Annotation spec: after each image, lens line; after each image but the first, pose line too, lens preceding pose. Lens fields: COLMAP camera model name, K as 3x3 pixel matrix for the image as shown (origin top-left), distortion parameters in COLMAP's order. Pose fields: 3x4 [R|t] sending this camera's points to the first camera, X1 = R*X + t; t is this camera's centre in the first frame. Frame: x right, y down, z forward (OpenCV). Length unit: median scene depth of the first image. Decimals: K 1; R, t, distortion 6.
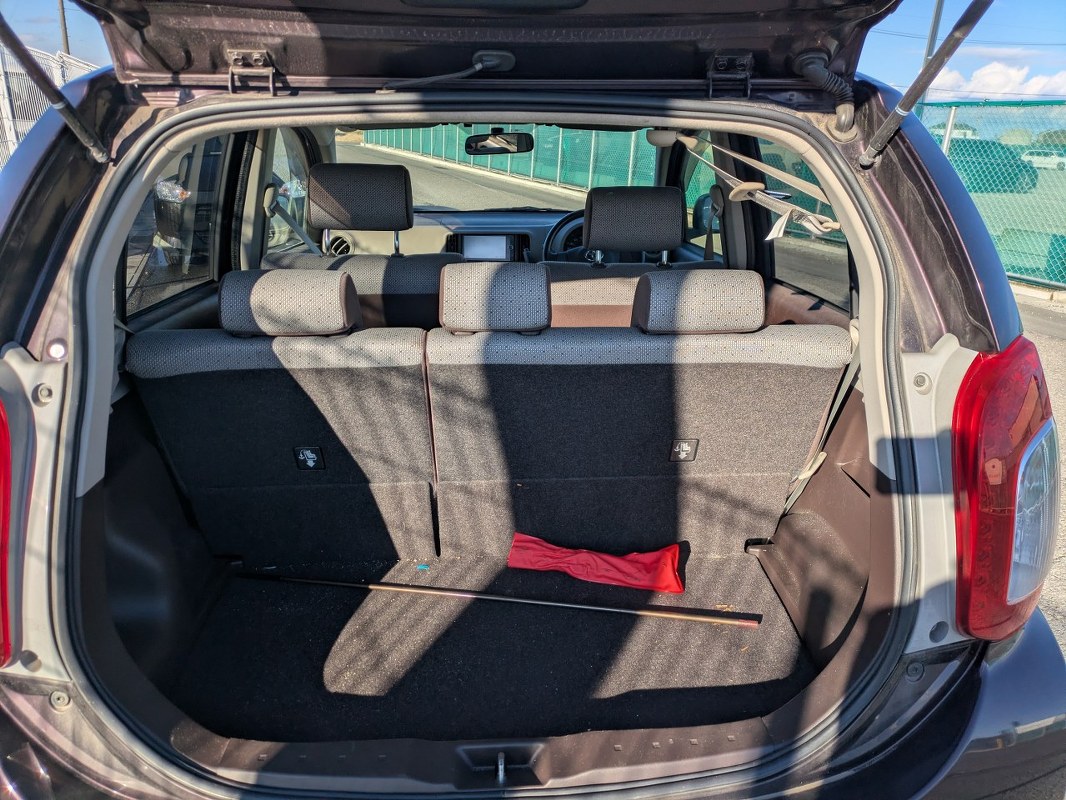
lens RADIAL K [[782.8, 0, 538.6], [0, 782.8, 397.6], [0, 0, 1]] dist [0.044420, -0.029979]
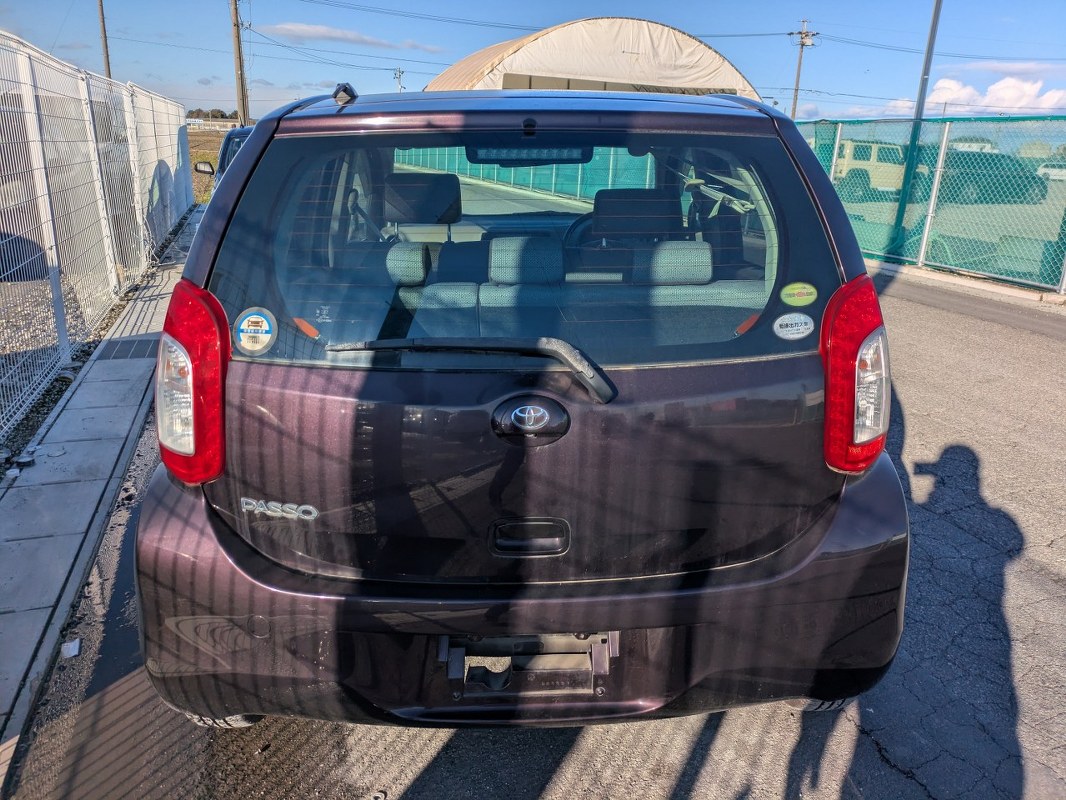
lens RADIAL K [[782.8, 0, 536.4], [0, 782.8, 390.6], [0, 0, 1]] dist [0.044420, -0.029979]
pose [[0.999546, 0.000402, -0.030126, 0.001292], [-0.001241, 0.999611, -0.027849, 0.027962], [0.030103, 0.027874, 0.999158, -0.080838]]
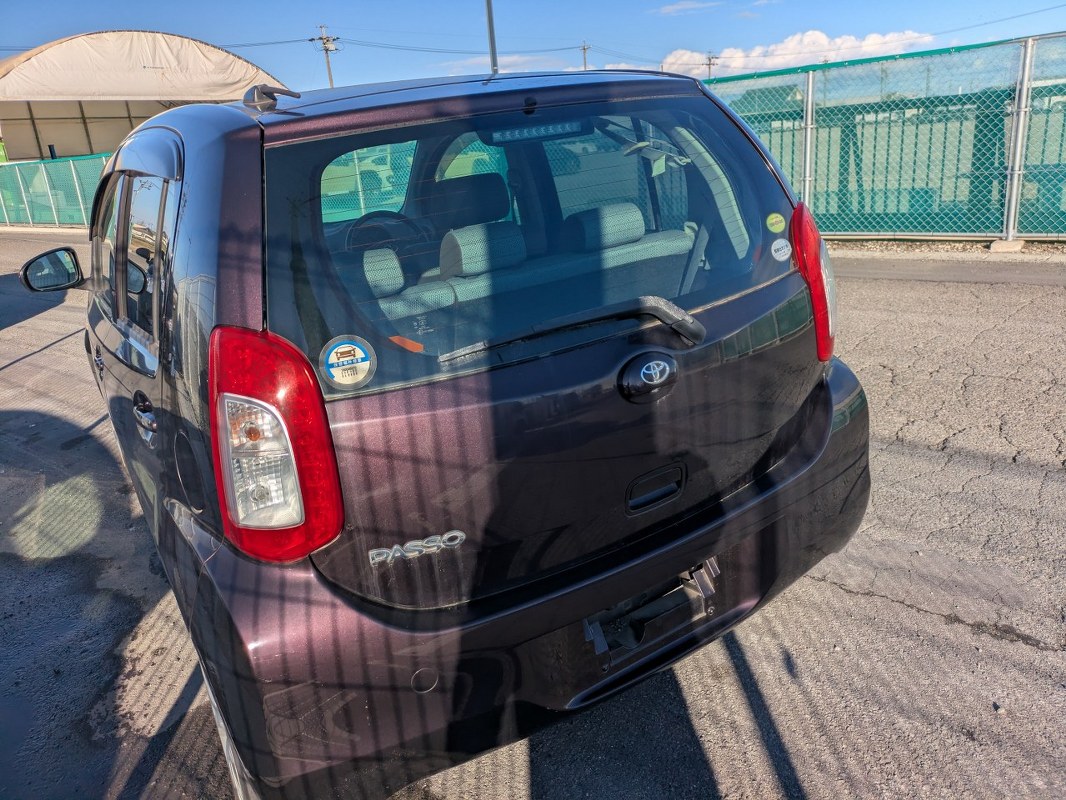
lens RADIAL K [[782.8, 0, 533.1], [0, 782.8, 397.4], [0, 0, 1]] dist [0.044420, -0.029979]
pose [[0.870500, -0.259744, 0.418046, -0.120832], [0.269673, 0.962266, 0.036341, 0.019459], [-0.411711, 0.081101, 0.907699, -0.058578]]
